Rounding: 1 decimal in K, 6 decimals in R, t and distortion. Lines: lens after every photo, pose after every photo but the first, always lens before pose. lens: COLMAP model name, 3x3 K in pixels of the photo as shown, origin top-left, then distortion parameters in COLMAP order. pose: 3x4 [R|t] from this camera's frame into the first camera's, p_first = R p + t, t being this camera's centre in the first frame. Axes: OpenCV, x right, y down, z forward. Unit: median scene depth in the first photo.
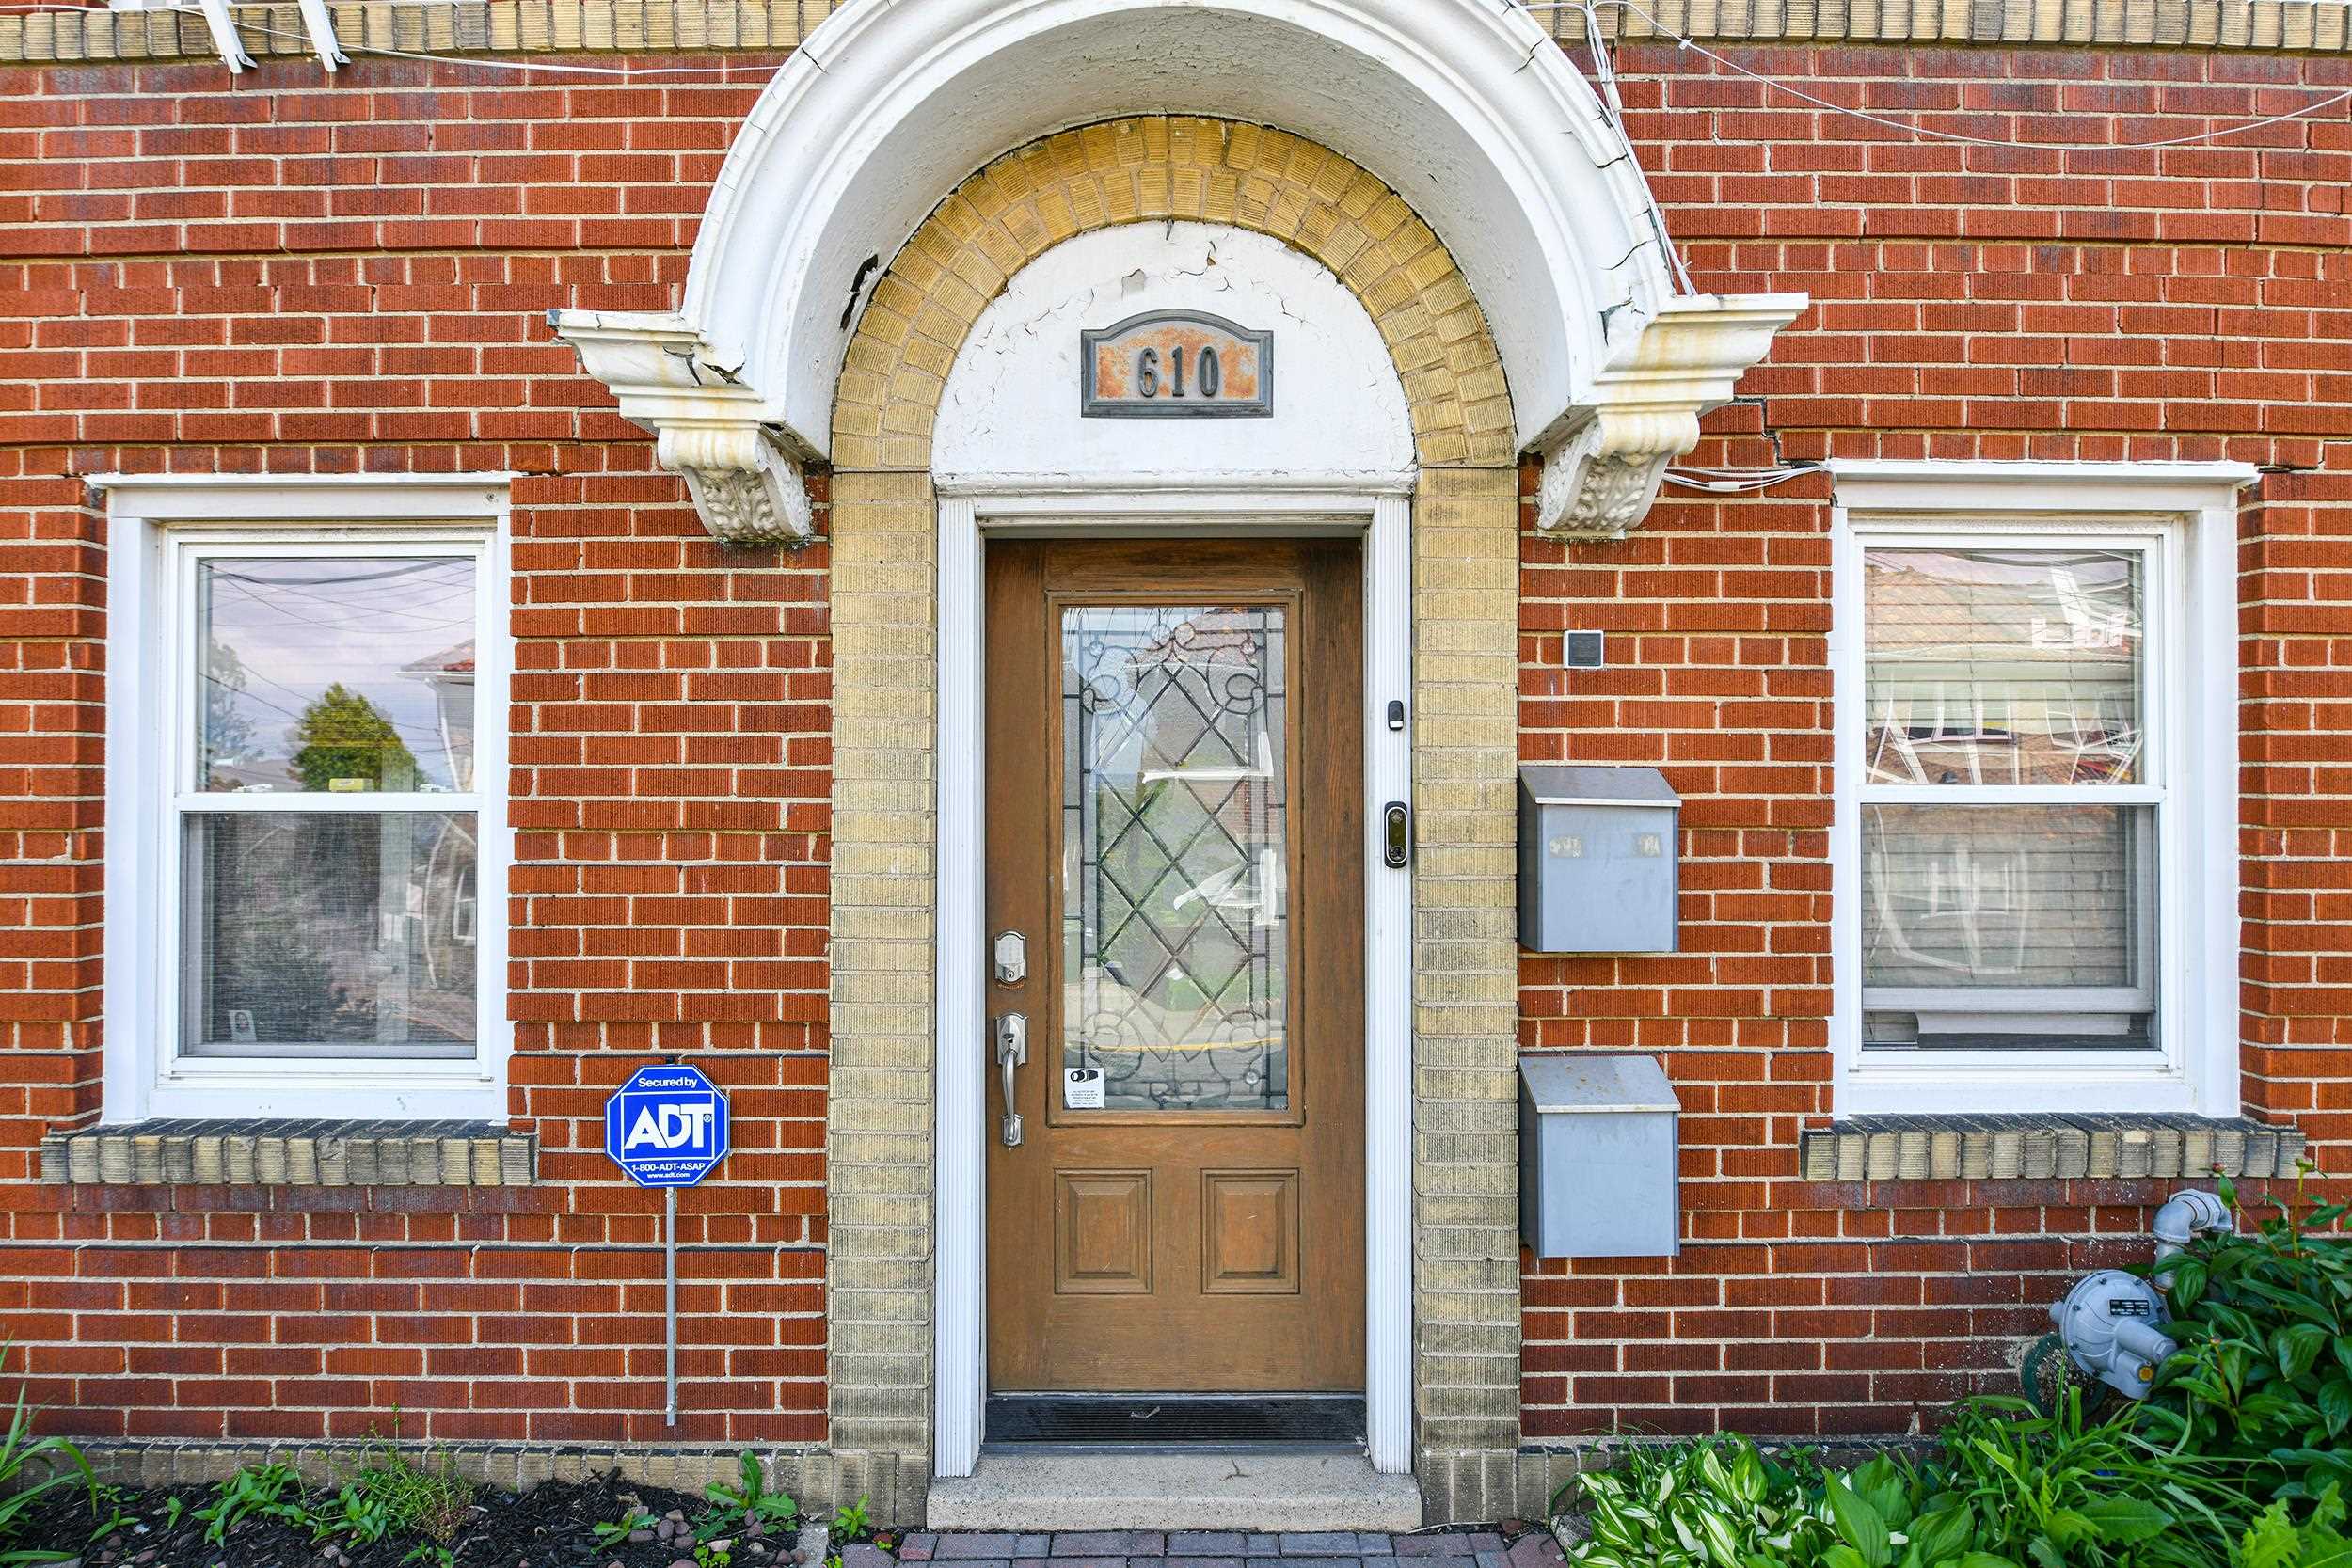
lens RADIAL K [[1229.8, 0, 1166.2], [0, 1229.8, 781.0], [0, 0, 1]] dist [-0.010254, -0.001233]
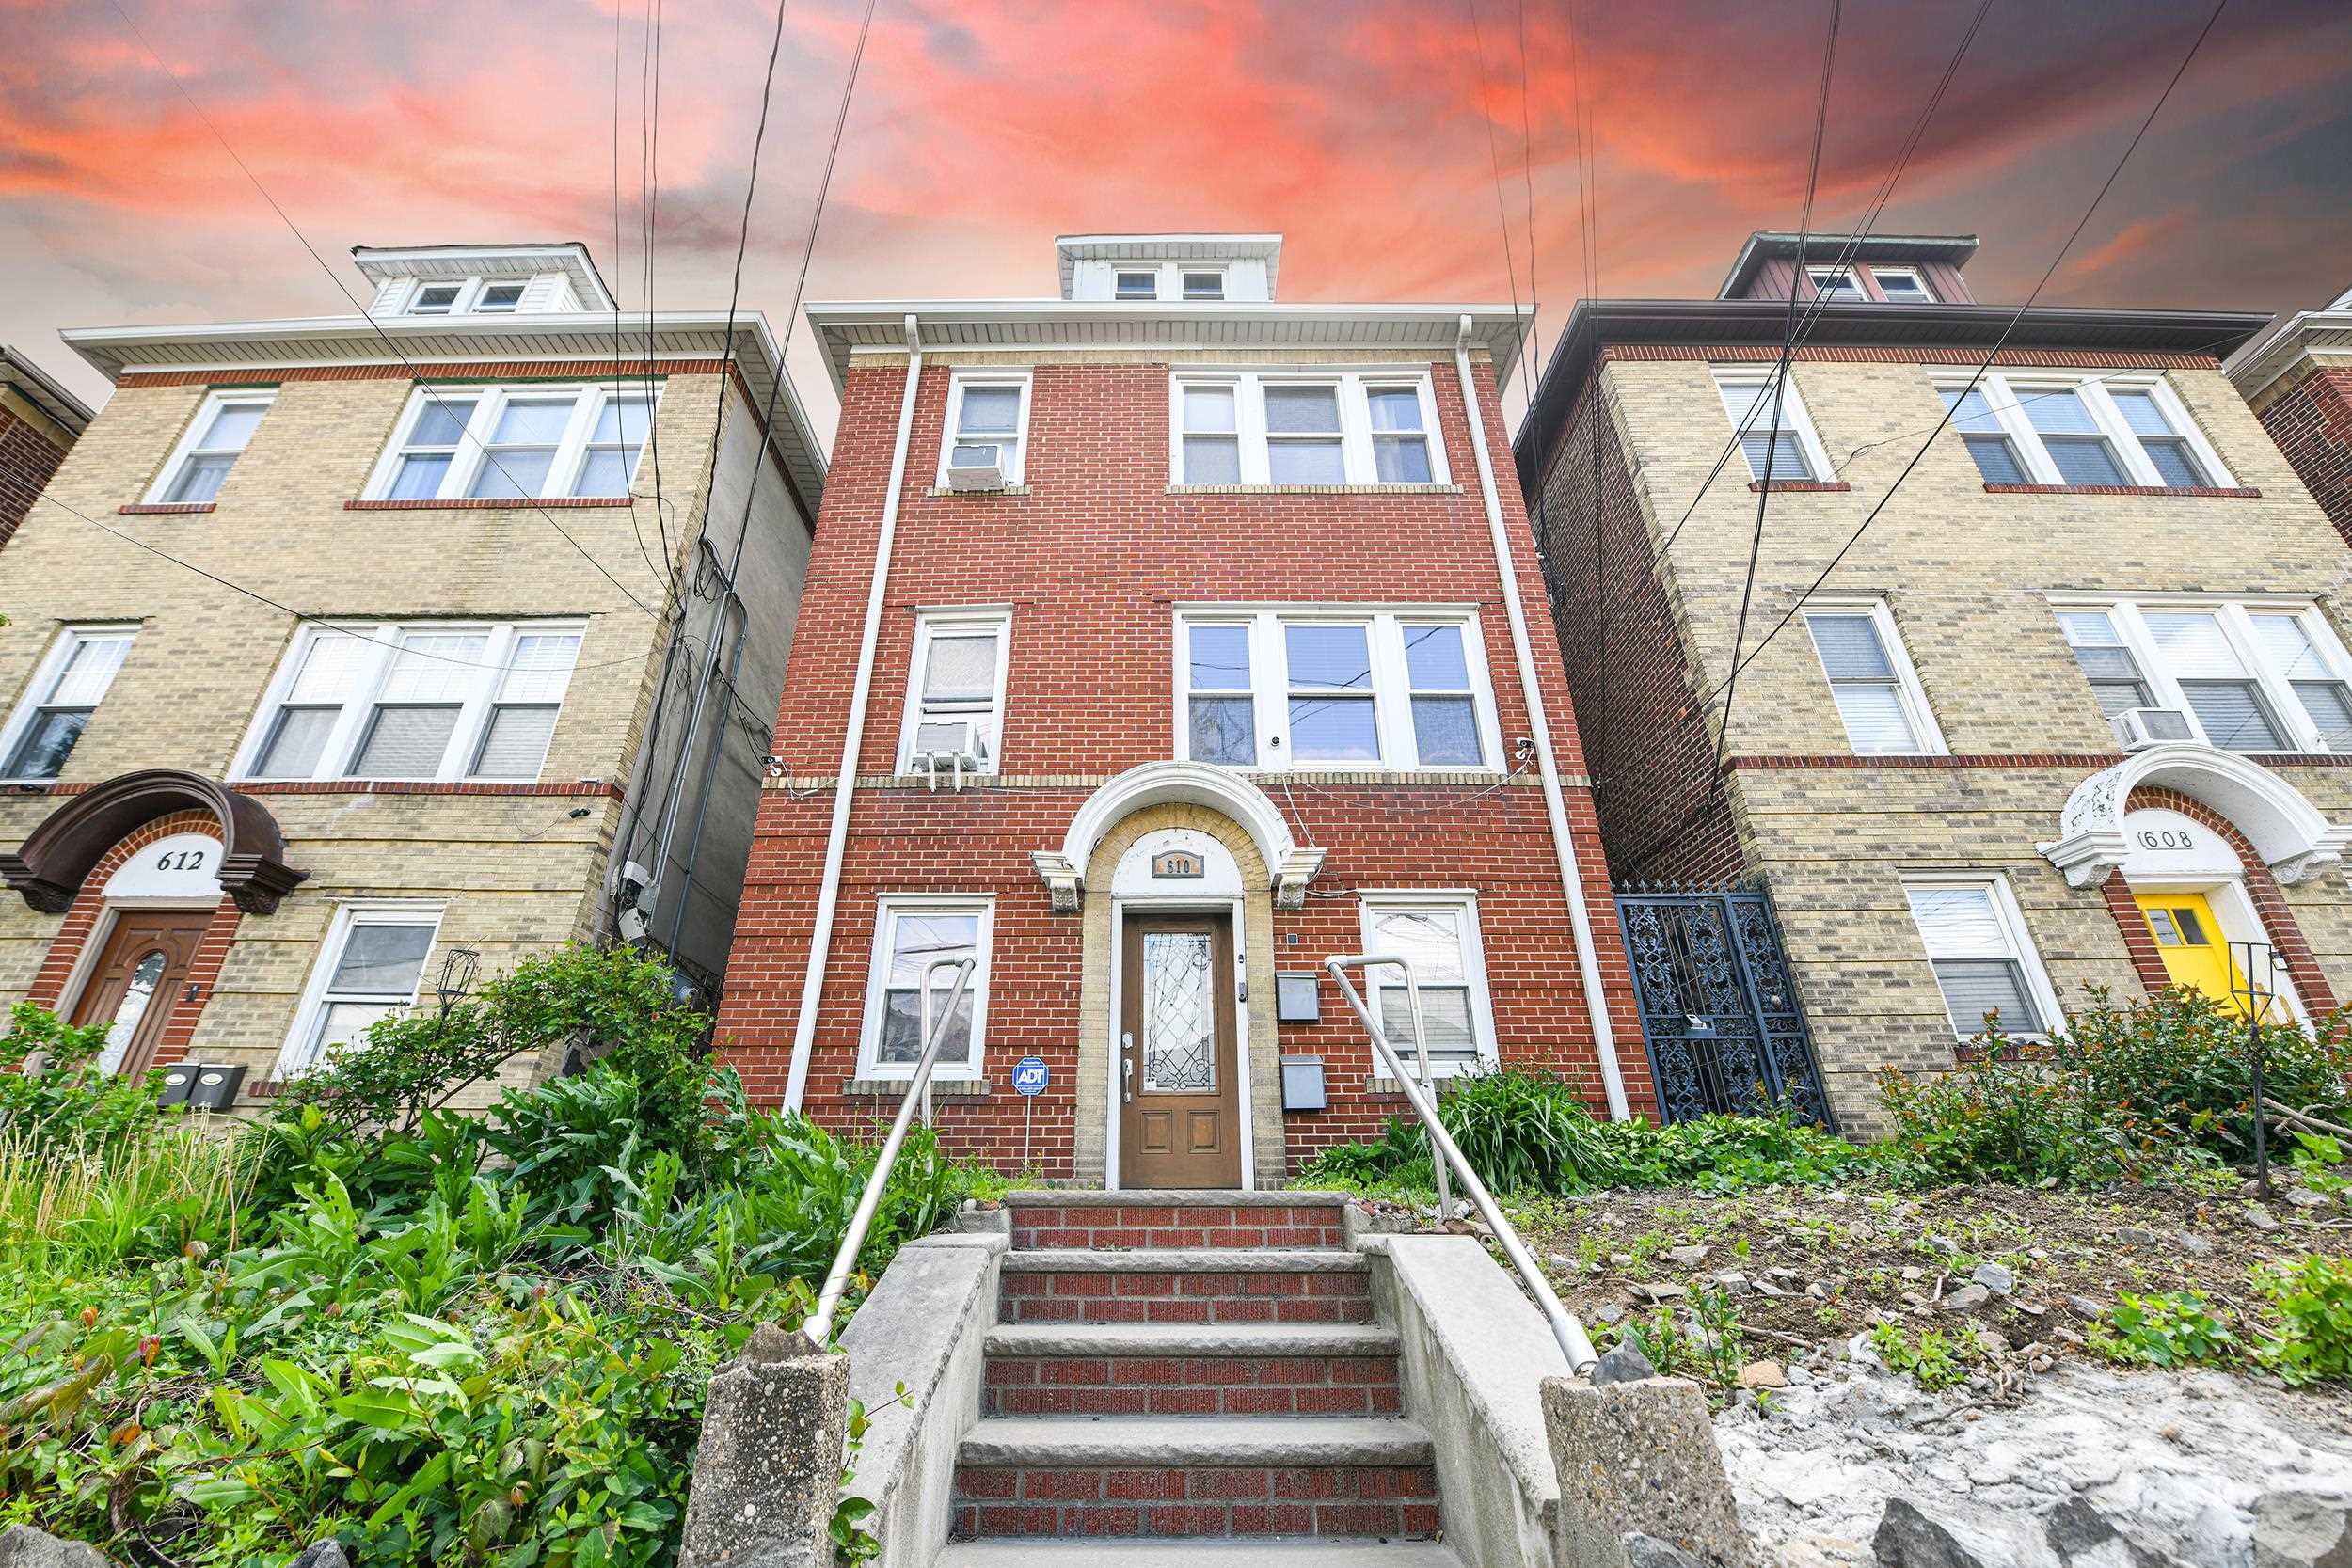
lens RADIAL K [[917.0, 0, 1156.8], [0, 917.0, 780.4], [0, 0, 1]] dist [-0.002835, 0.000159]
pose [[0.999969, -0.001772, -0.007629, -0.034488], [-0.001564, 0.909253, -0.416240, 0.586222], [0.007674, 0.416239, 0.909223, -1.632440]]
